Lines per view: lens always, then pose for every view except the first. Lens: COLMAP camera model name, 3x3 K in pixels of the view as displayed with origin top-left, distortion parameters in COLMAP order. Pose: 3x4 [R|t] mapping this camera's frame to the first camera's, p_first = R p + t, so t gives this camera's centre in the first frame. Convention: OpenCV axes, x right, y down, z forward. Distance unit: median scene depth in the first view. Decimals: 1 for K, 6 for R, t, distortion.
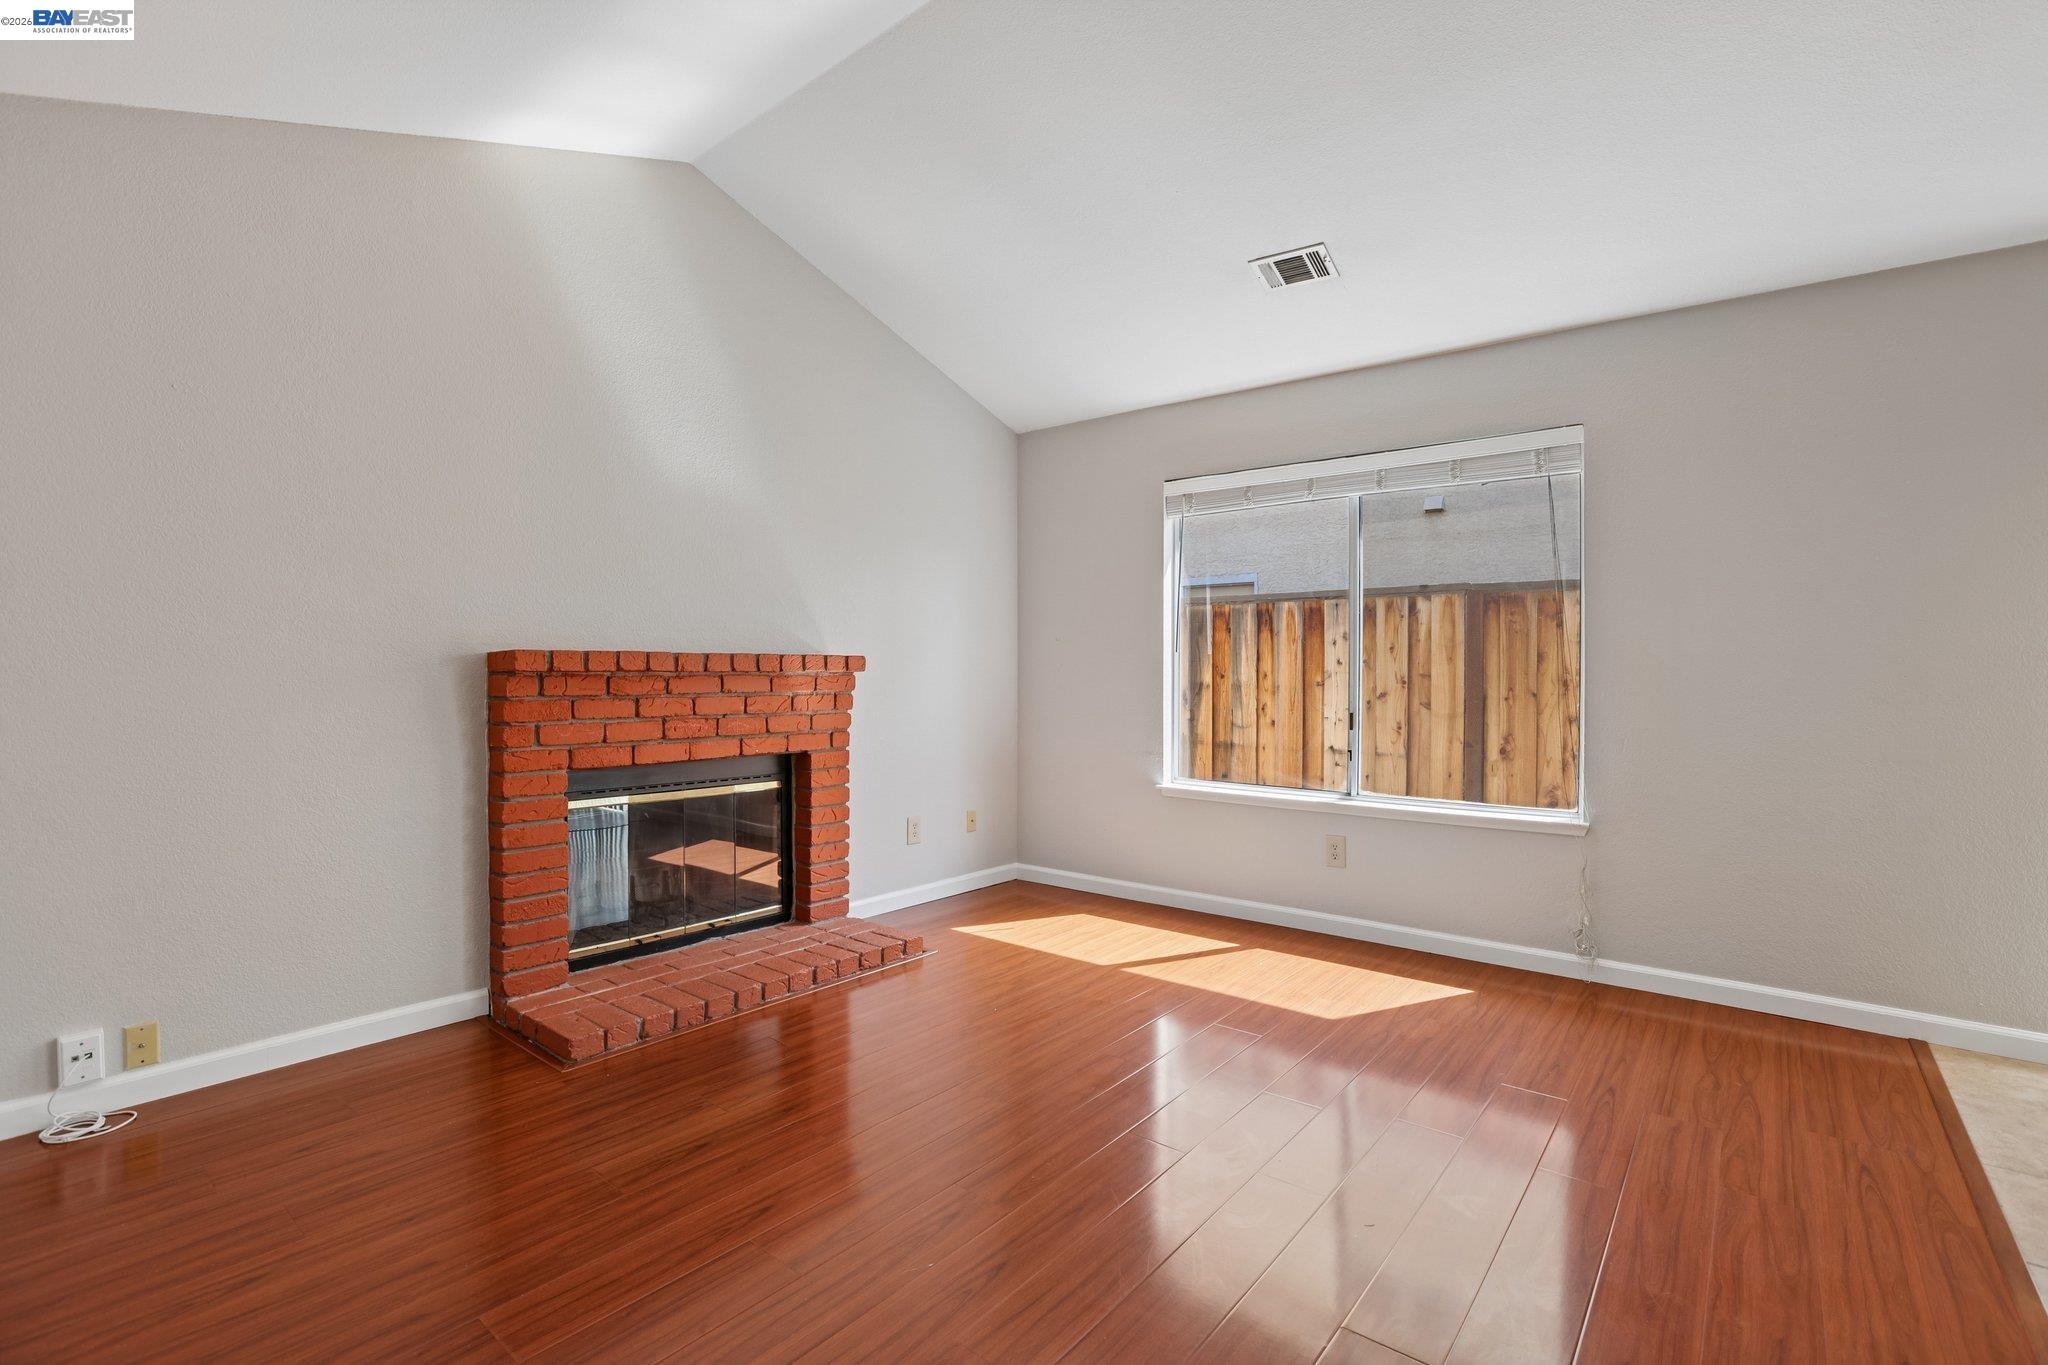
lens RADIAL K [[931.0, 0, 1036.3], [0, 931.0, 674.1], [0, 0, 1]] dist [-0.026062, 0.000324]
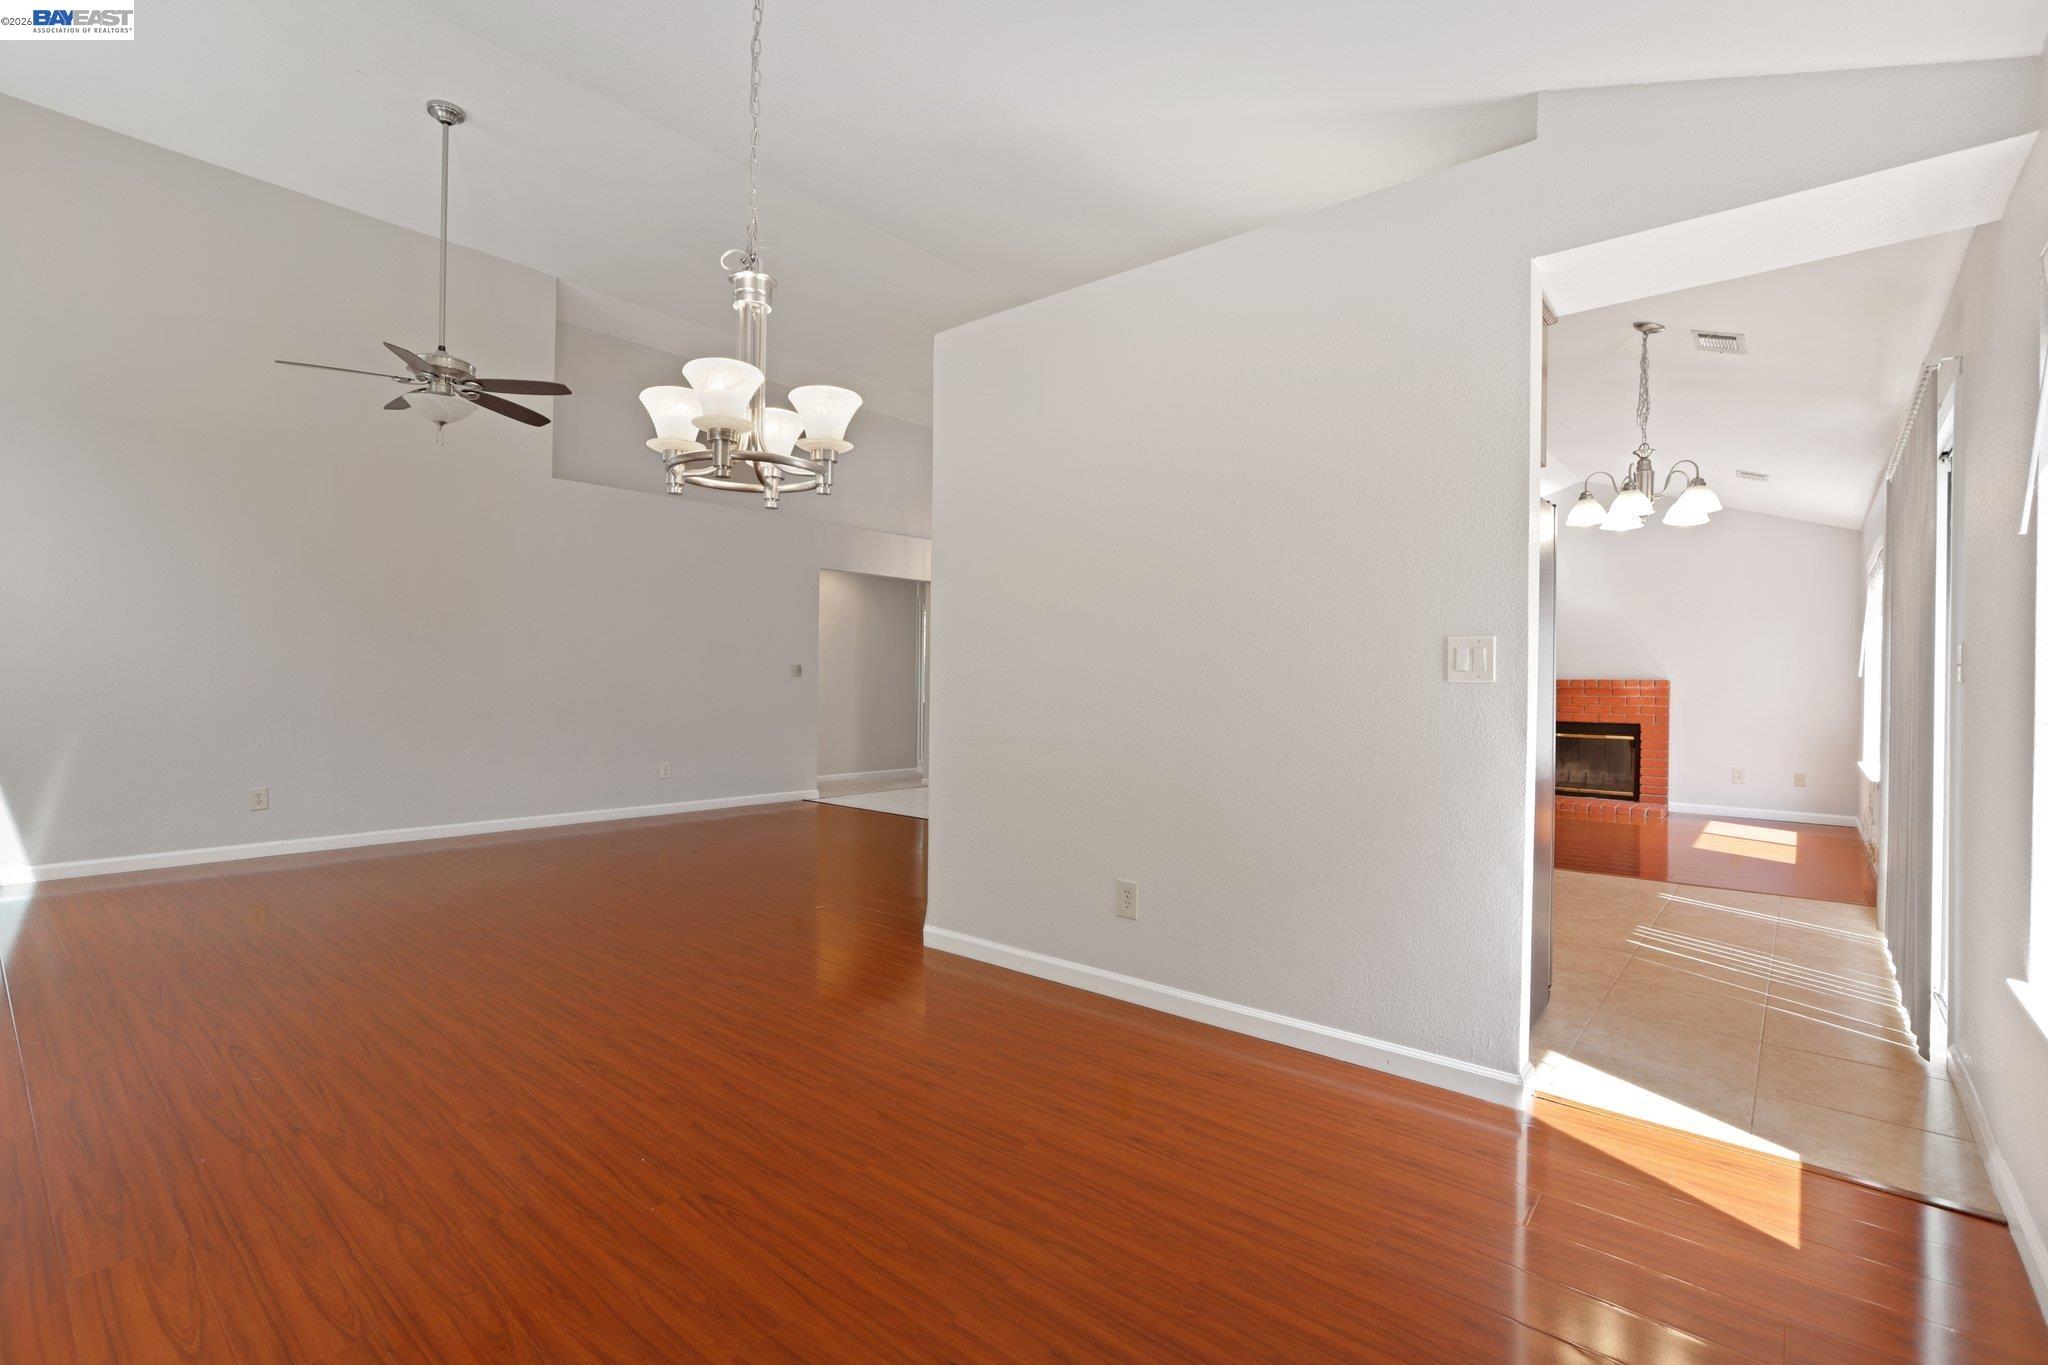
lens RADIAL K [[931.0, 0, 1015.4], [0, 931.0, 684.6], [0, 0, 1]] dist [-0.026062, 0.000324]
pose [[-0.037600, -0.003779, -0.999286, 1.992226], [-0.009093, 0.999953, -0.003440, 0.012062], [0.999251, 0.008957, -0.037633, -0.393936]]
